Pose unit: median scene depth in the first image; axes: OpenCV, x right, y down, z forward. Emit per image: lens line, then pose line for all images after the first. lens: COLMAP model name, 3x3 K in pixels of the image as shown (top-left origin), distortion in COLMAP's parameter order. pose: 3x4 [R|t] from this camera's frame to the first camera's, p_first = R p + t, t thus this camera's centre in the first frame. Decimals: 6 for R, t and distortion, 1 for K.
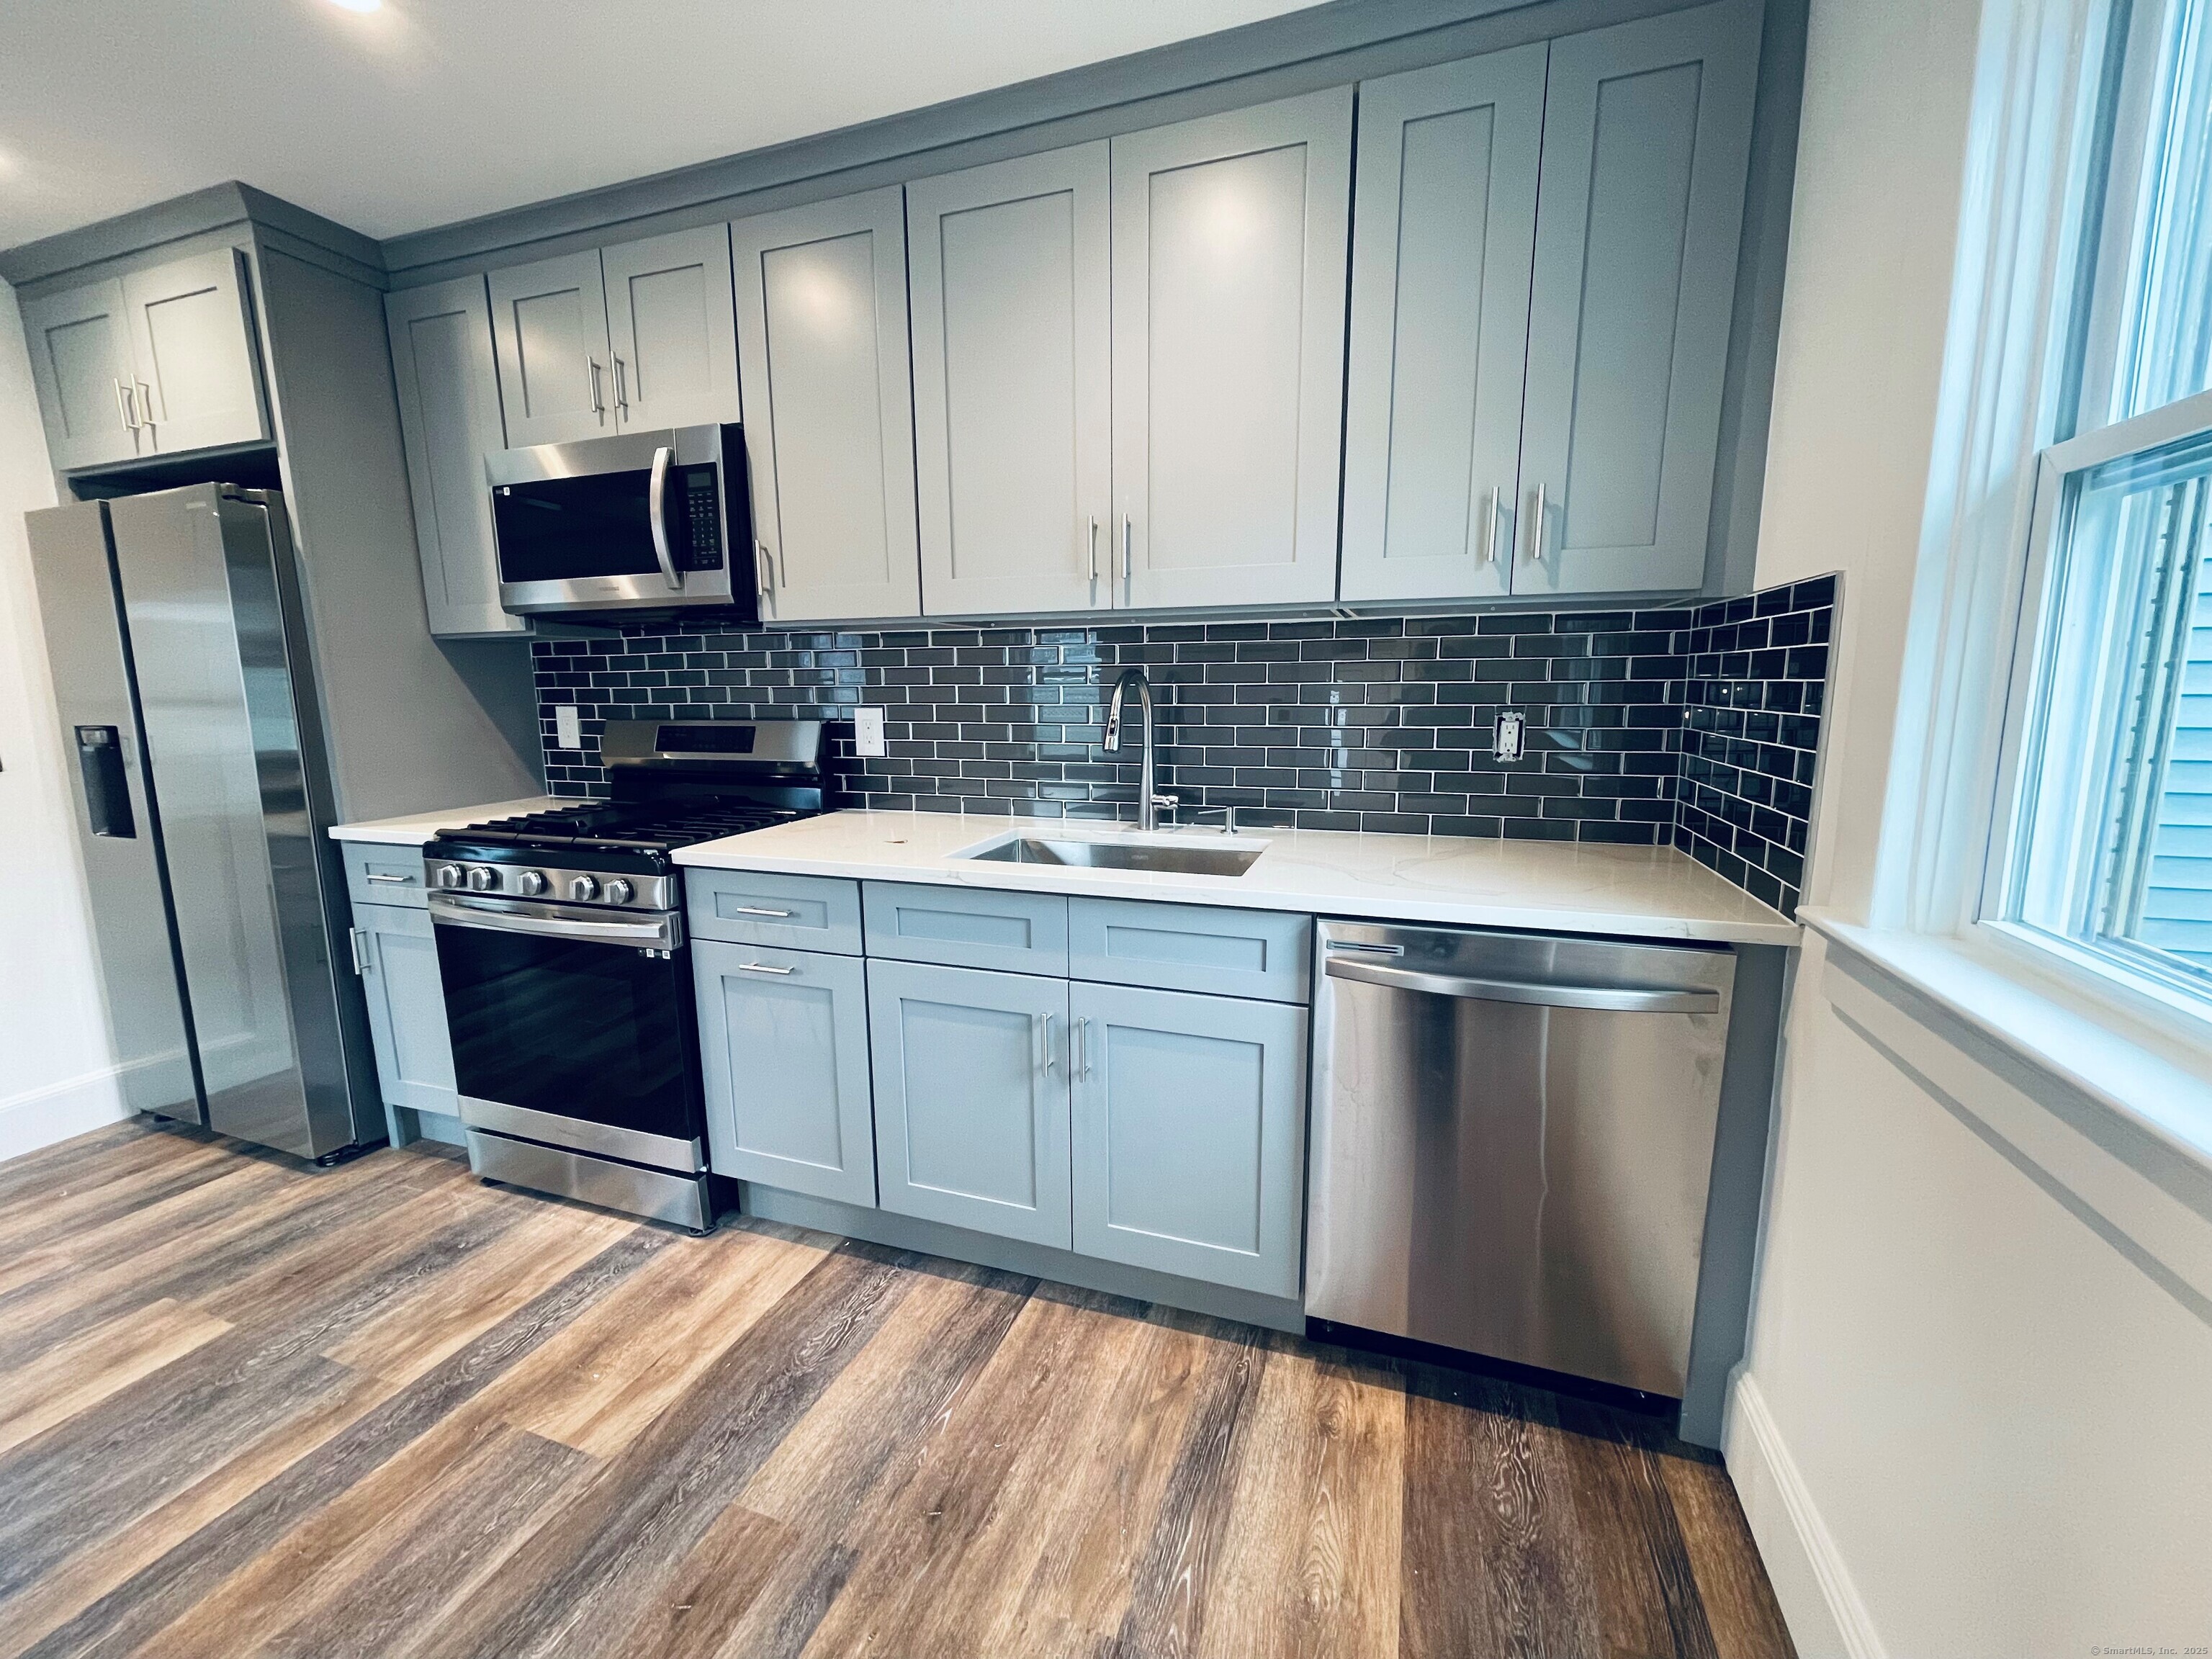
lens RADIAL K [[891.0, 0, 1111.1], [0, 891.0, 822.8], [0, 0, 1]] dist [-0.009138, 0.001470]
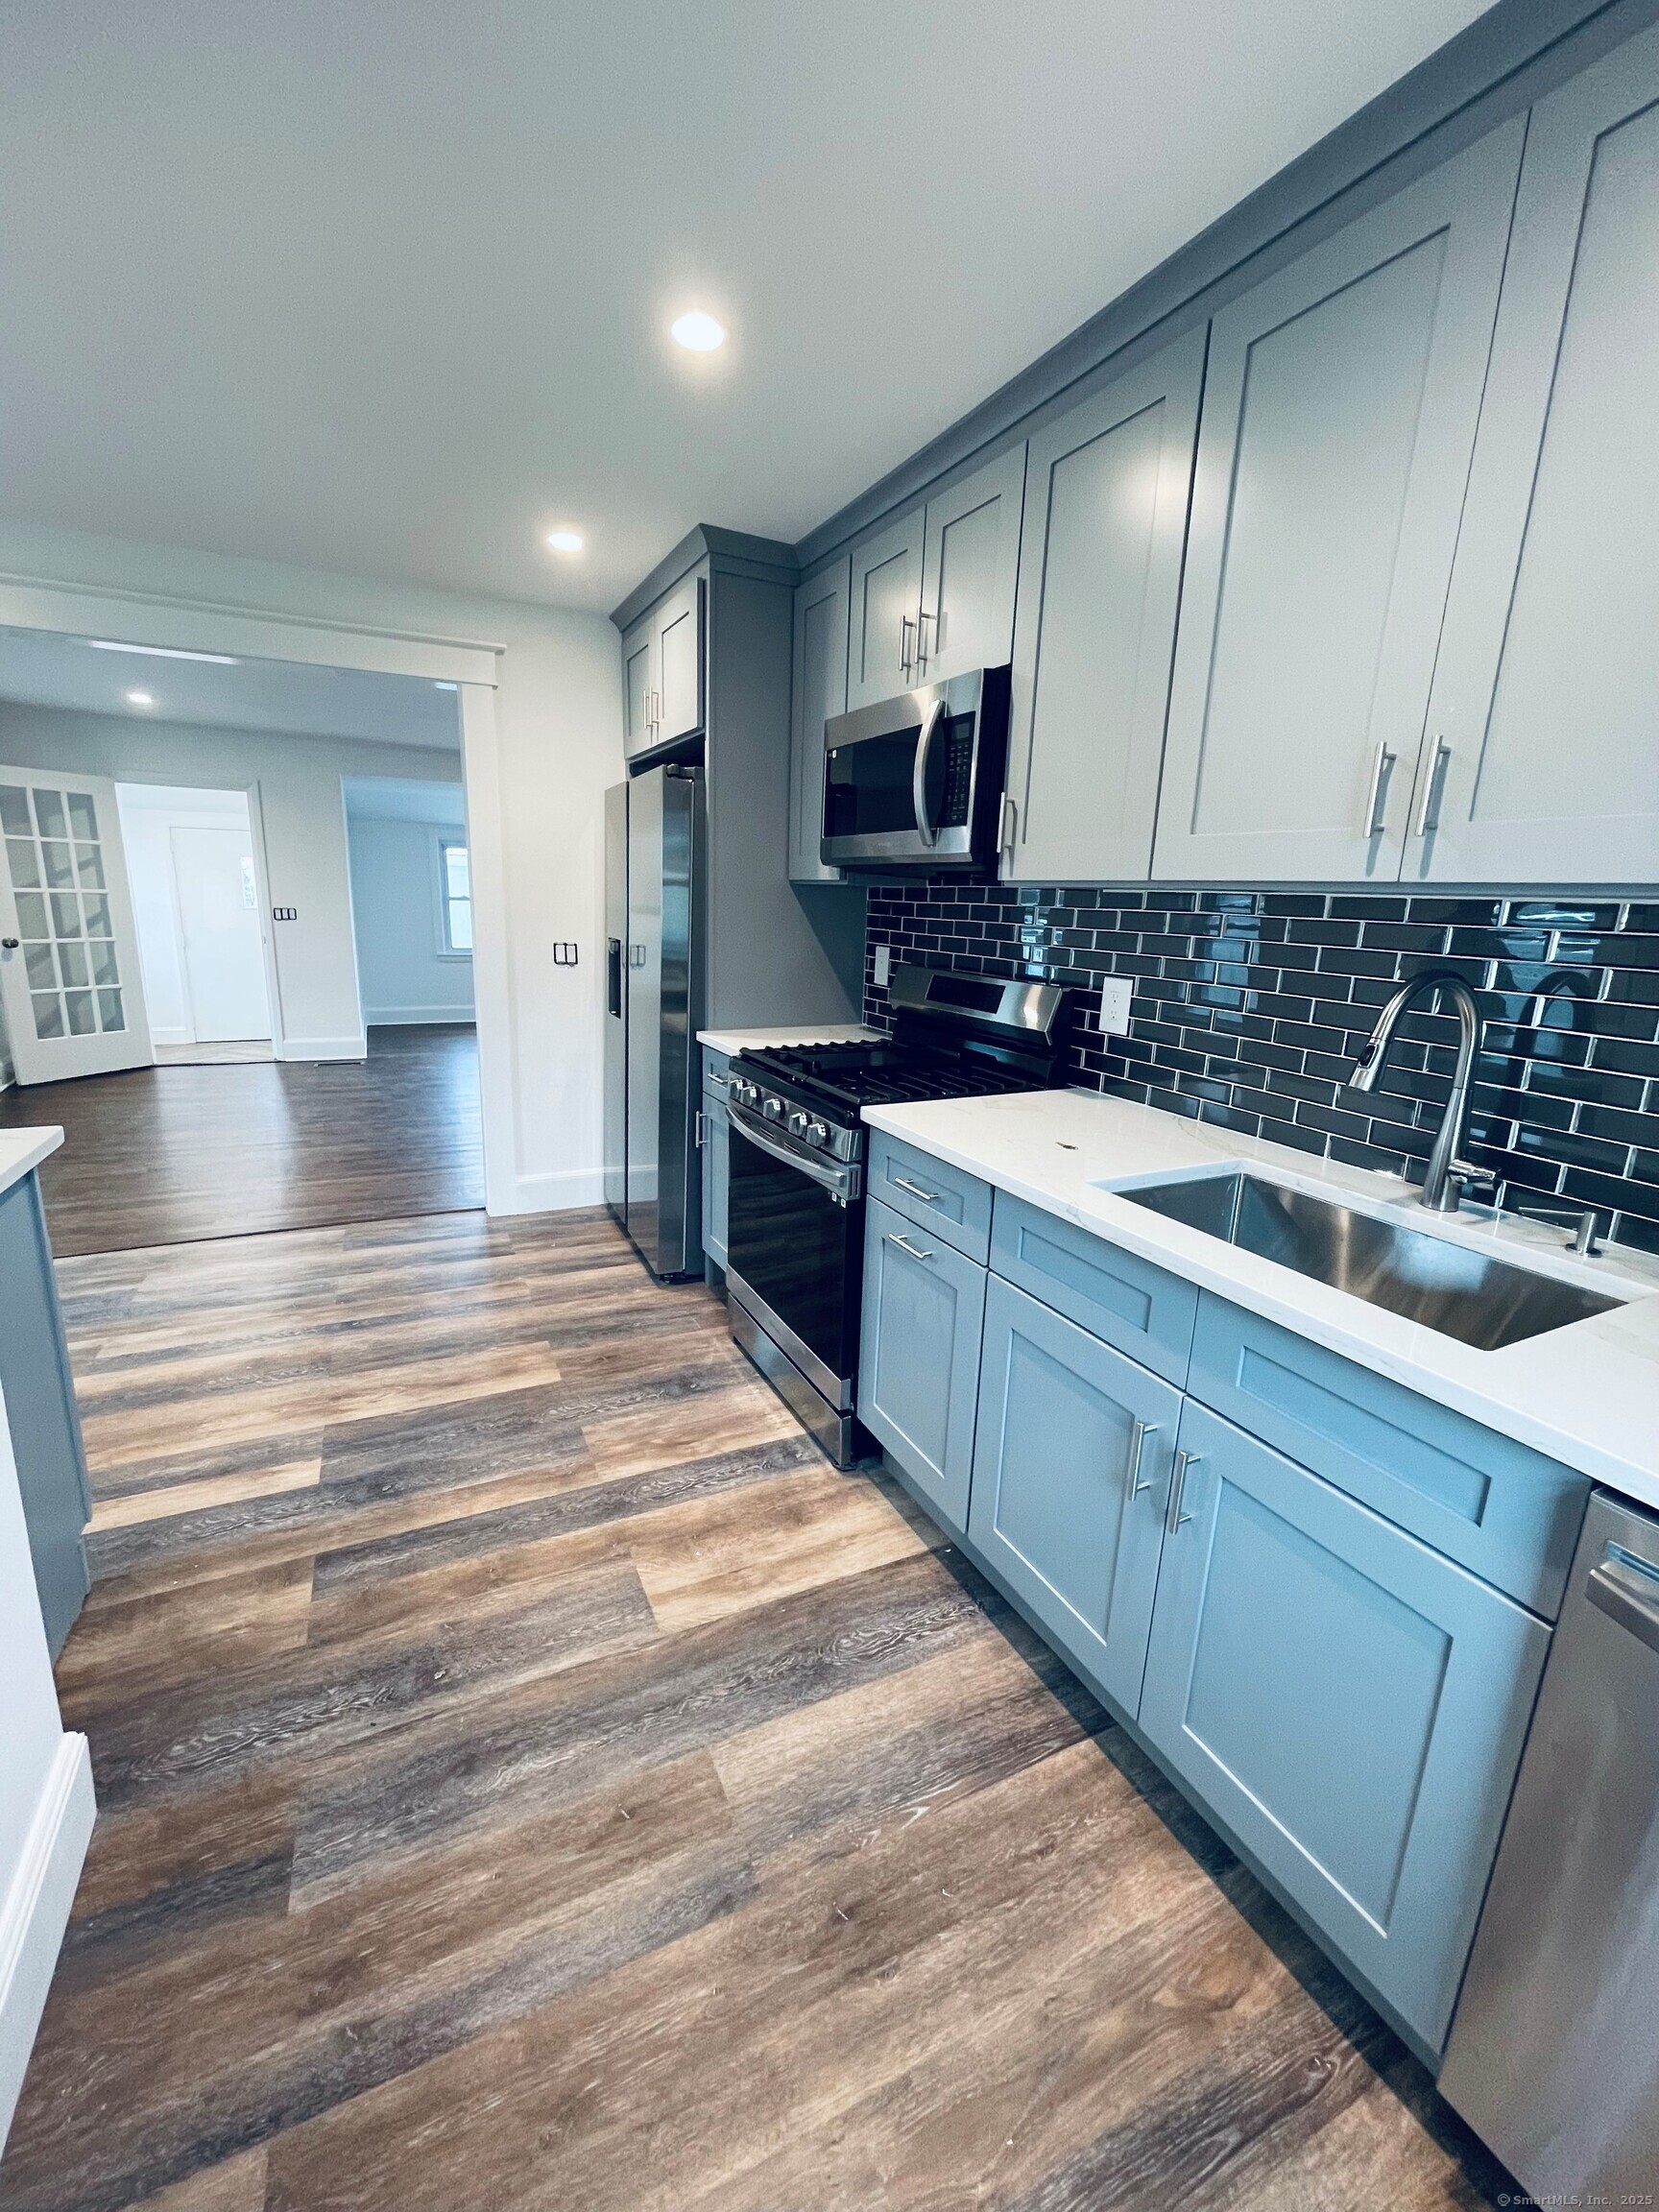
lens RADIAL K [[891.0, 0, 822.3], [0, 891.0, 1092.8], [0, 0, 1]] dist [-0.009138, 0.001470]
pose [[0.709671, 0.184125, -0.680048, 0.170503], [-0.152192, 0.982520, 0.107199, -0.088421], [0.687899, 0.027422, 0.725288, 0.226492]]
